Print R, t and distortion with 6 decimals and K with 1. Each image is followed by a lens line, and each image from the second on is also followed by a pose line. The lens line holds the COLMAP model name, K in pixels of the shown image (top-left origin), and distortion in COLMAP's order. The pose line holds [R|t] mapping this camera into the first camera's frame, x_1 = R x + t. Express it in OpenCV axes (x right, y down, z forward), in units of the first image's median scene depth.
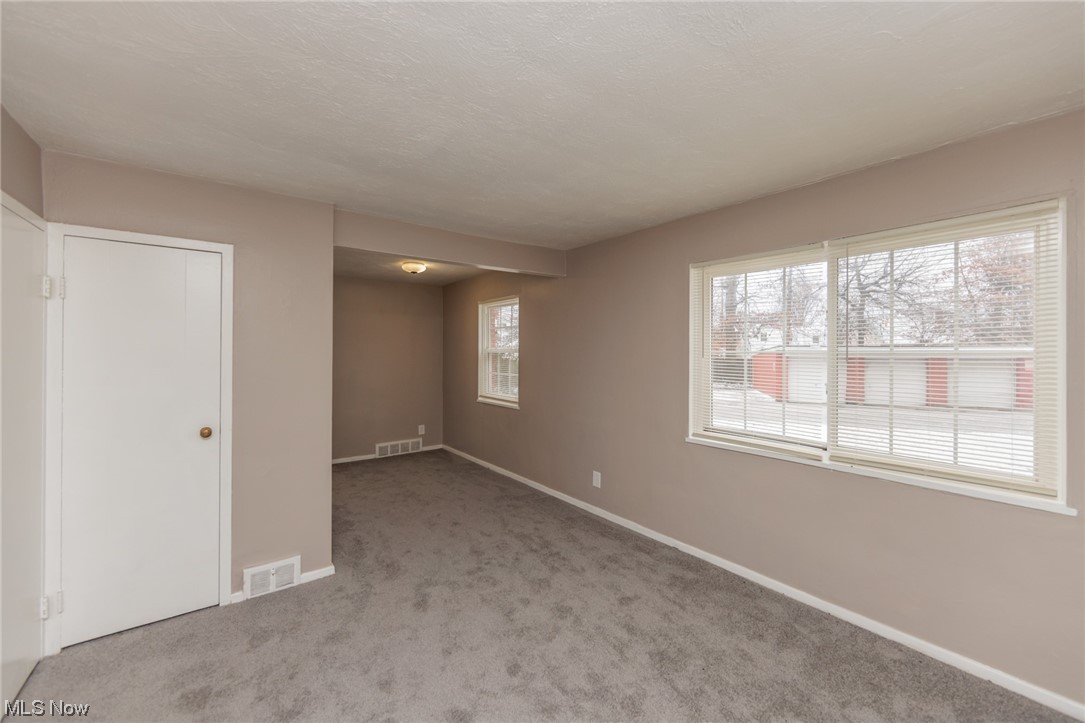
lens RADIAL K [[425.4, 0, 558.2], [0, 425.4, 351.1], [0, 0, 1]] dist [-0.007270, 0.000048]
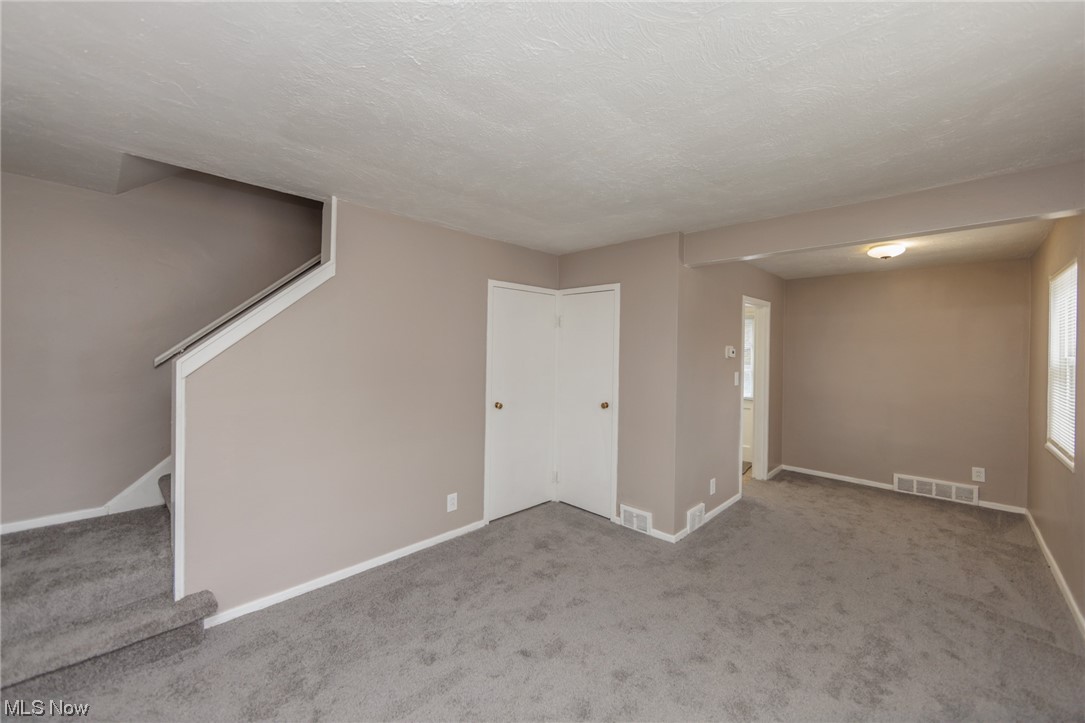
lens RADIAL K [[425.4, 0, 535.1], [0, 425.4, 353.9], [0, 0, 1]] dist [-0.007270, 0.000048]
pose [[0.108362, 0.007071, -0.994086, 0.362764], [-0.014304, 0.999882, 0.005553, -0.002305], [0.994009, 0.013618, 0.108450, 0.288649]]
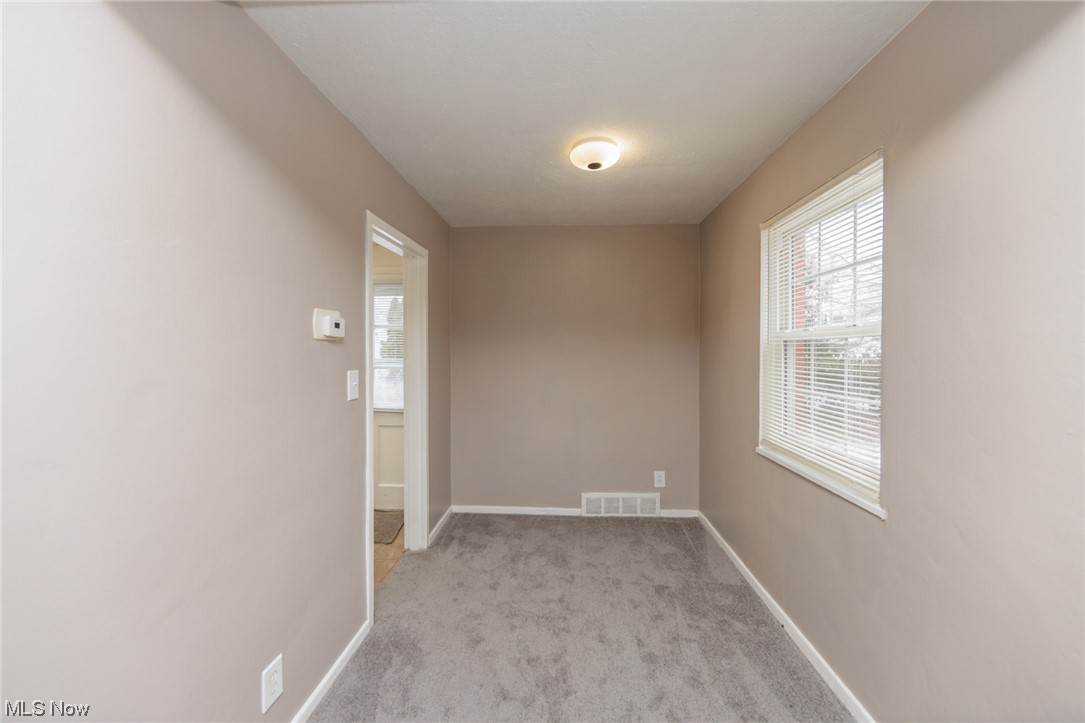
lens RADIAL K [[425.4, 0, 550.0], [0, 425.4, 353.0], [0, 0, 1]] dist [-0.007270, 0.000048]
pose [[0.748424, 0.004588, -0.663204, -0.071596], [-0.000516, 0.999980, 0.006335, 0.016133], [0.663220, -0.004400, 0.748412, 0.633273]]
